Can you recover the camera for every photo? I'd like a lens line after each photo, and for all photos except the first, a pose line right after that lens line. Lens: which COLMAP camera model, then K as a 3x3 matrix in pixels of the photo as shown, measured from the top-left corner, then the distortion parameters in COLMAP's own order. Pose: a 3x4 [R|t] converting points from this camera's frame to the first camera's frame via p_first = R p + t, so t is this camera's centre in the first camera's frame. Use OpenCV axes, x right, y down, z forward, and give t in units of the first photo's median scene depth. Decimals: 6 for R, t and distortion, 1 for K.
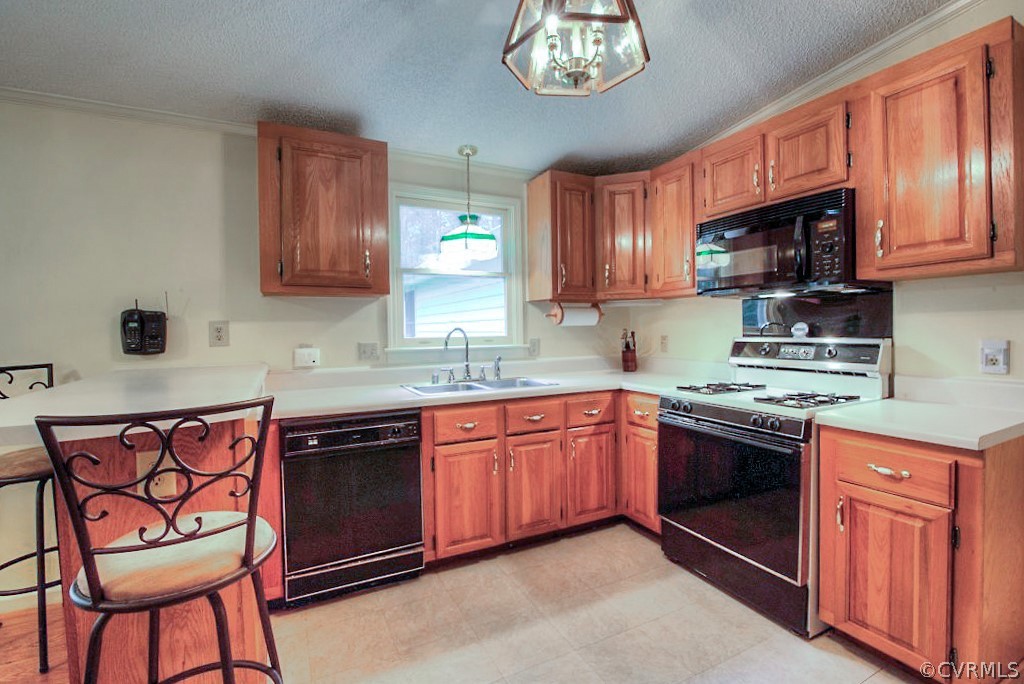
lens RADIAL K [[451.8, 0, 515.7], [0, 451.8, 337.9], [0, 0, 1]] dist [-0.011463, -0.000103]
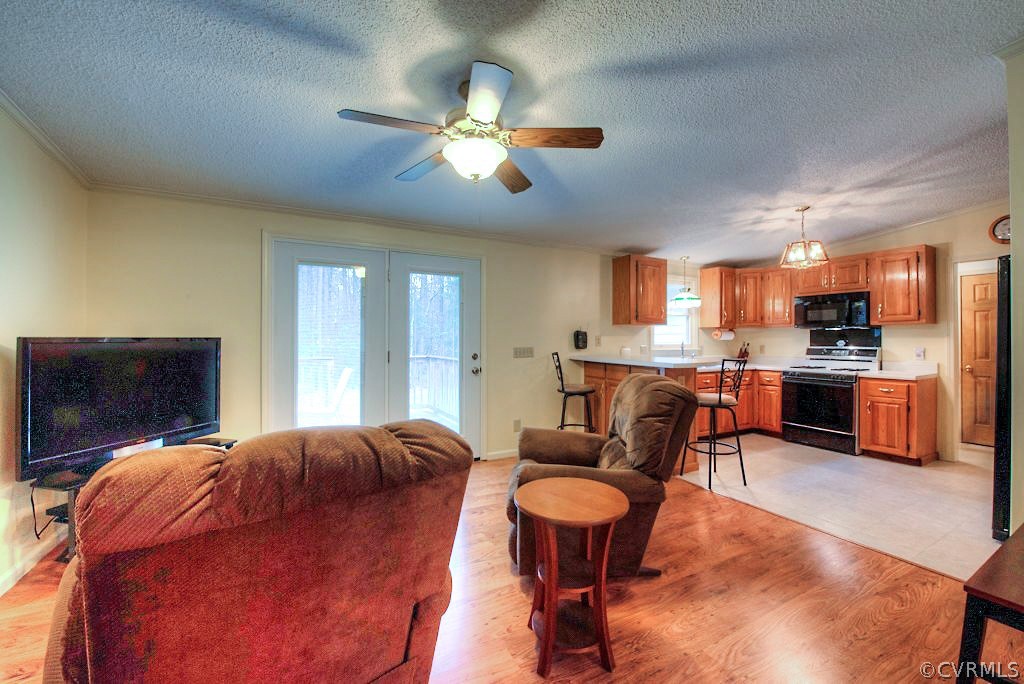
lens RADIAL K [[405.9, 0, 517.0], [0, 405.9, 338.4], [0, 0, 1]] dist [-0.010201, -0.000015]
pose [[0.999530, 0.016442, 0.025882, -1.168150], [-0.015827, 0.999591, -0.023811, 0.034586], [-0.026263, 0.023390, 0.999381, -1.115246]]
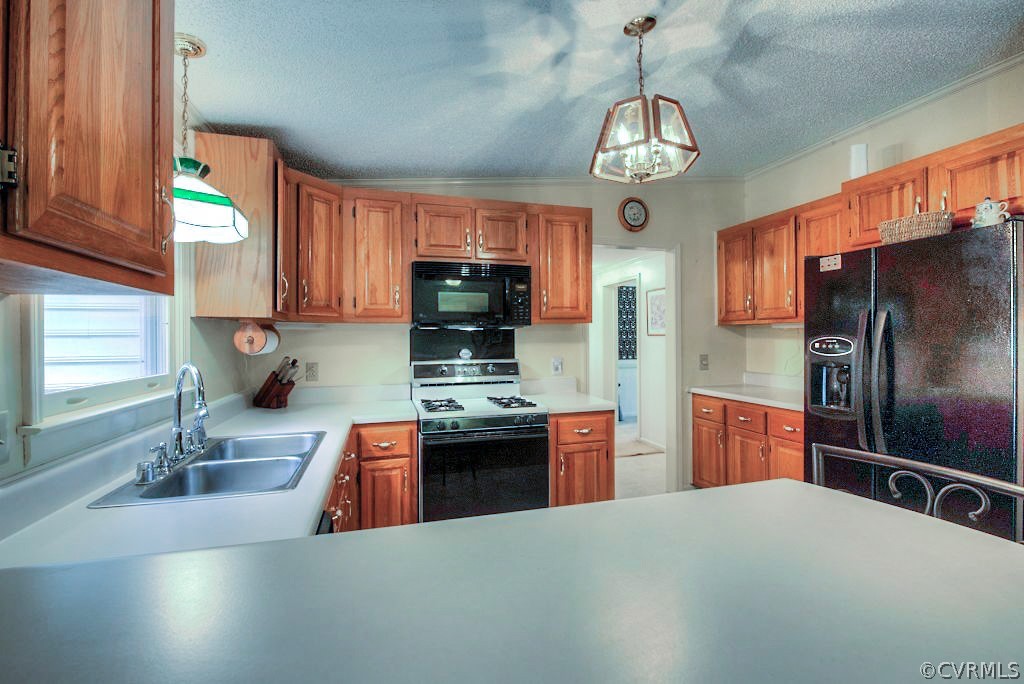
lens RADIAL K [[451.8, 0, 521.9], [0, 451.8, 337.4], [0, 0, 1]] dist [-0.011463, -0.000103]
pose [[0.175127, 0.012655, 0.984464, -0.703301], [0.026111, 0.999506, -0.017493, -0.041318], [-0.984199, 0.028769, 0.174710, 0.608394]]
